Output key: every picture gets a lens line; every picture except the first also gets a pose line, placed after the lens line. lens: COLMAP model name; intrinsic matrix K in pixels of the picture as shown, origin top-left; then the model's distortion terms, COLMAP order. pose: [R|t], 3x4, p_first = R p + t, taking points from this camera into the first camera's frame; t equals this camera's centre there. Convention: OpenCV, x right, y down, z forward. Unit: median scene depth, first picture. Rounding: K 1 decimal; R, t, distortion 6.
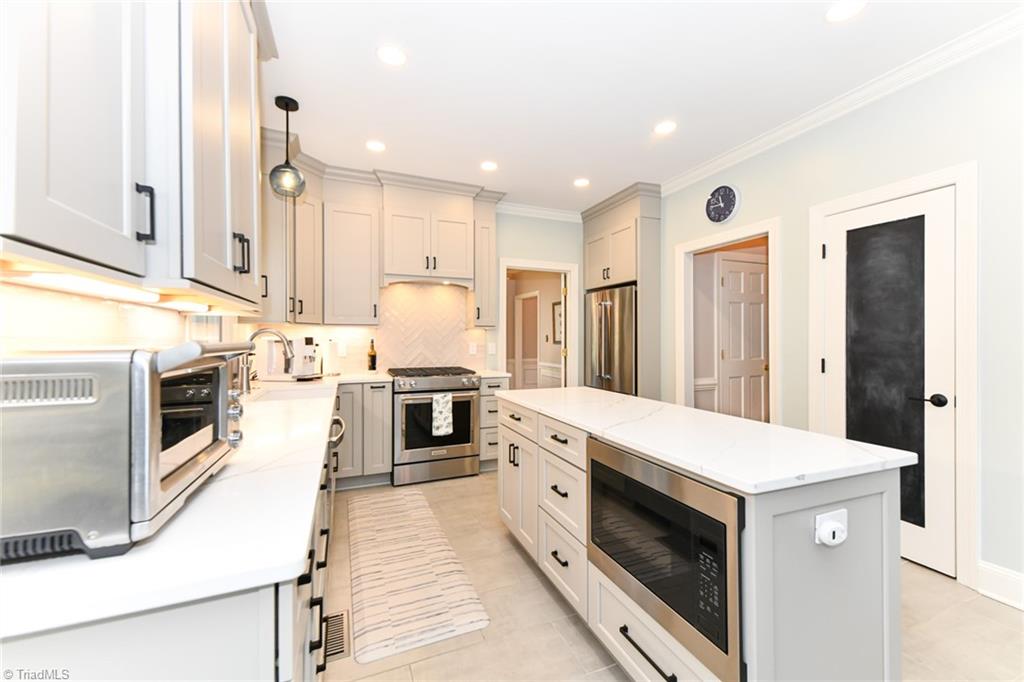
lens RADIAL K [[409.1, 0, 508.6], [0, 409.1, 340.7], [0, 0, 1]] dist [0.019430, -0.004440]
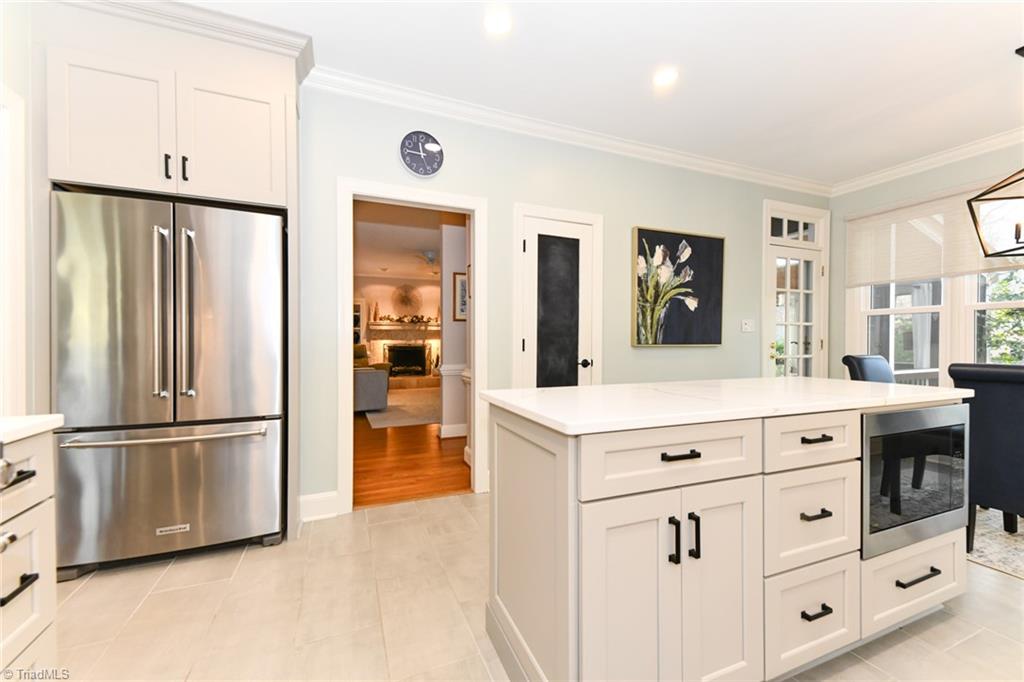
lens RADIAL K [[409.1, 0, 514.8], [0, 409.1, 346.0], [0, 0, 1]] dist [0.019430, -0.004440]
pose [[-0.023694, -0.007391, 0.999692, -0.431329], [0.005304, 0.999958, 0.007519, 0.061673], [-0.999705, 0.005480, -0.023654, 1.189595]]
